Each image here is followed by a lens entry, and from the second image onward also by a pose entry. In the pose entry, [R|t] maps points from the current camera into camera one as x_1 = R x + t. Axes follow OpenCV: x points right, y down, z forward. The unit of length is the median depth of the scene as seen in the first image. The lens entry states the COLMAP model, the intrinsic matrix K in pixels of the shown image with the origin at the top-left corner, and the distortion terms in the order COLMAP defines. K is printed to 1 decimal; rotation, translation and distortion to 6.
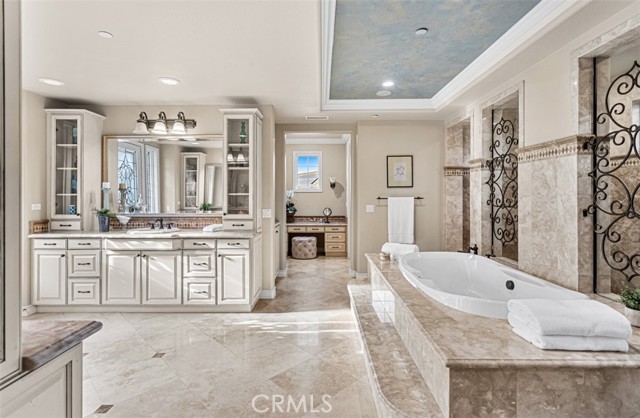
lens RADIAL K [[307.6, 0, 316.4], [0, 307.6, 196.3], [0, 0, 1]] dist [0.002486, 0.000891]
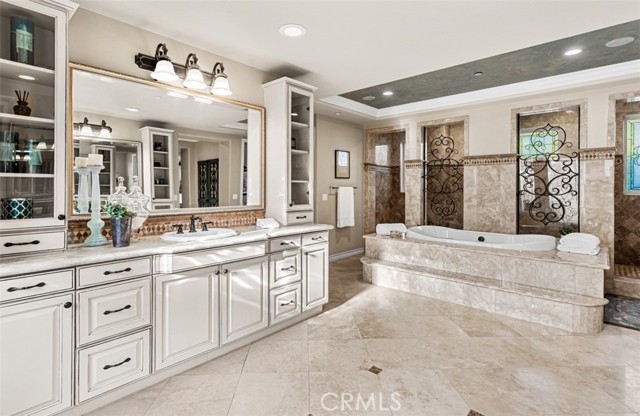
lens RADIAL K [[307.6, 0, 321.8], [0, 307.6, 188.4], [0, 0, 1]] dist [0.002486, 0.000891]
pose [[0.673289, 0.002491, 0.739376, -0.908064], [-0.003377, 0.999994, -0.000293, 0.013528], [-0.739372, -0.002299, 0.673293, 0.397962]]
